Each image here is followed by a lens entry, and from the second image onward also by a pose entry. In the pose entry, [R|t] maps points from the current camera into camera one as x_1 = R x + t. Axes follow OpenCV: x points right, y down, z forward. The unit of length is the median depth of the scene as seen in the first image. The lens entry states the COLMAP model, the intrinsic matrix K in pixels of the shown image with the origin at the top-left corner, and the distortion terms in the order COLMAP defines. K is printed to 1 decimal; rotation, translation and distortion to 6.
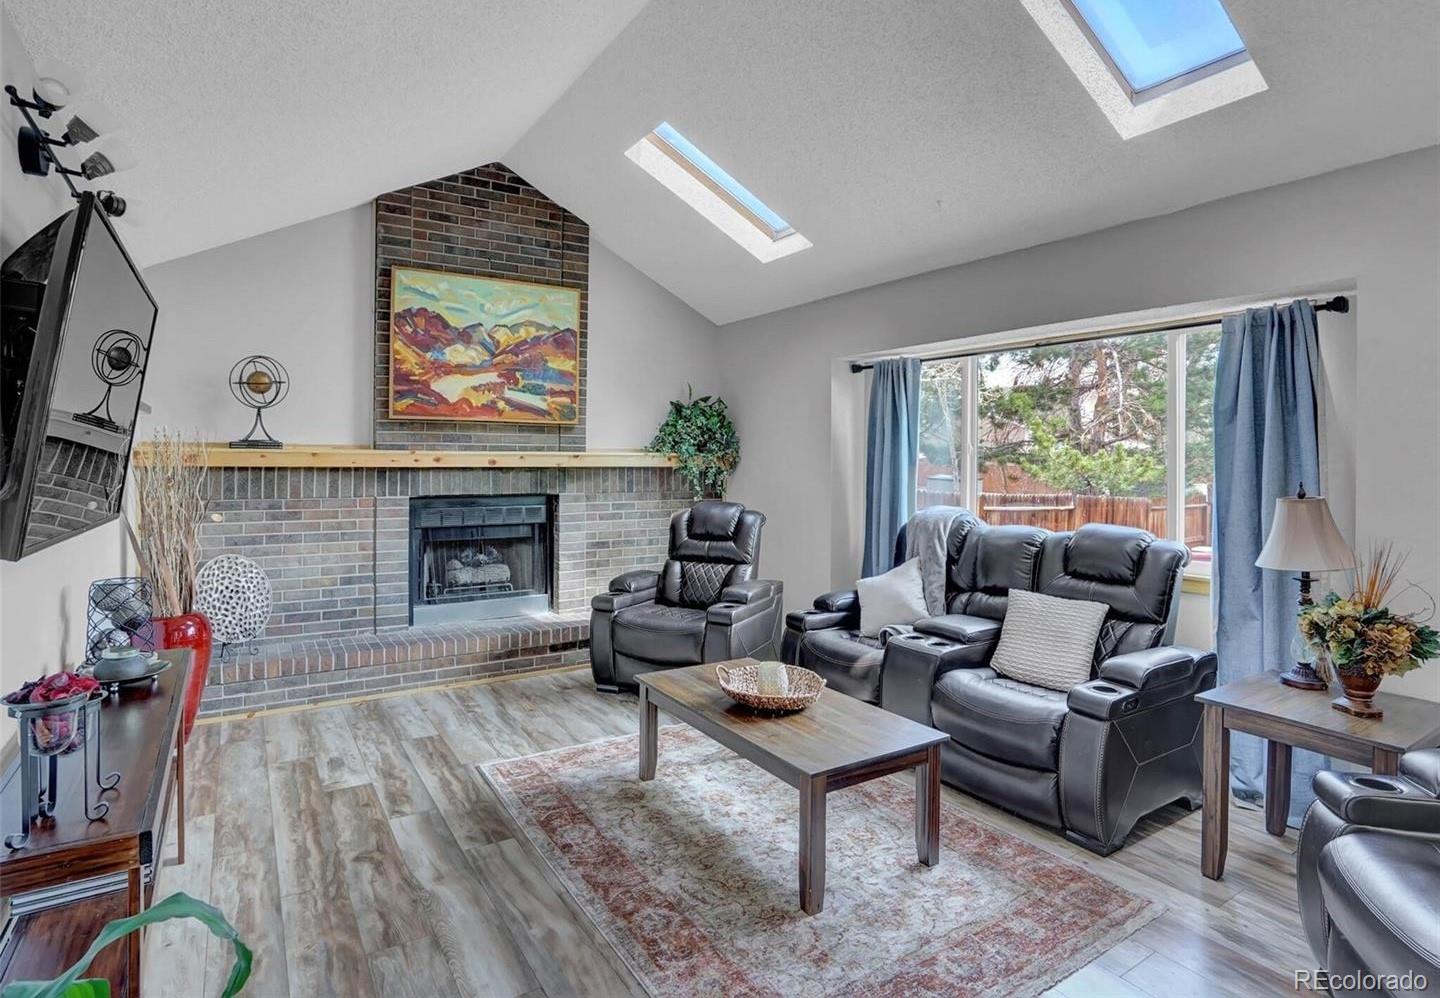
lens RADIAL K [[768.4, 0, 717.8], [0, 768.4, 458.8], [0, 0, 1]] dist [-0.025236, 0.001090]
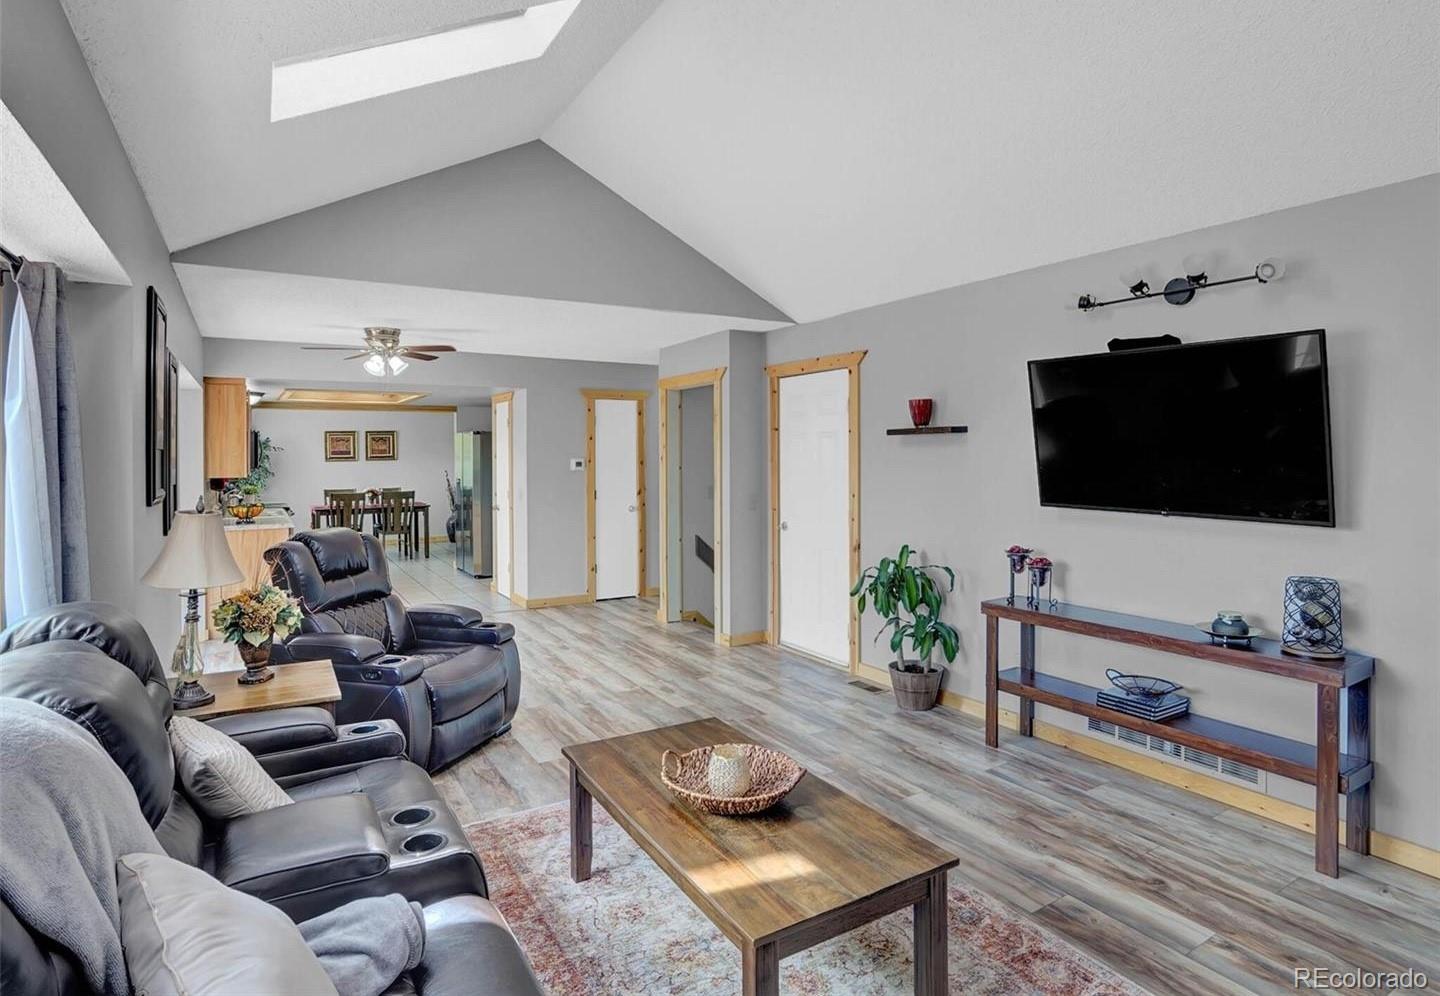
lens RADIAL K [[768.4, 0, 717.8], [0, 768.4, 457.8], [0, 0, 1]] dist [-0.025236, 0.001090]
pose [[-0.999497, -0.004935, 0.031327, 0.068393], [-0.004810, 0.999980, 0.004037, -0.021808], [-0.031347, 0.003884, -0.999501, 1.976324]]
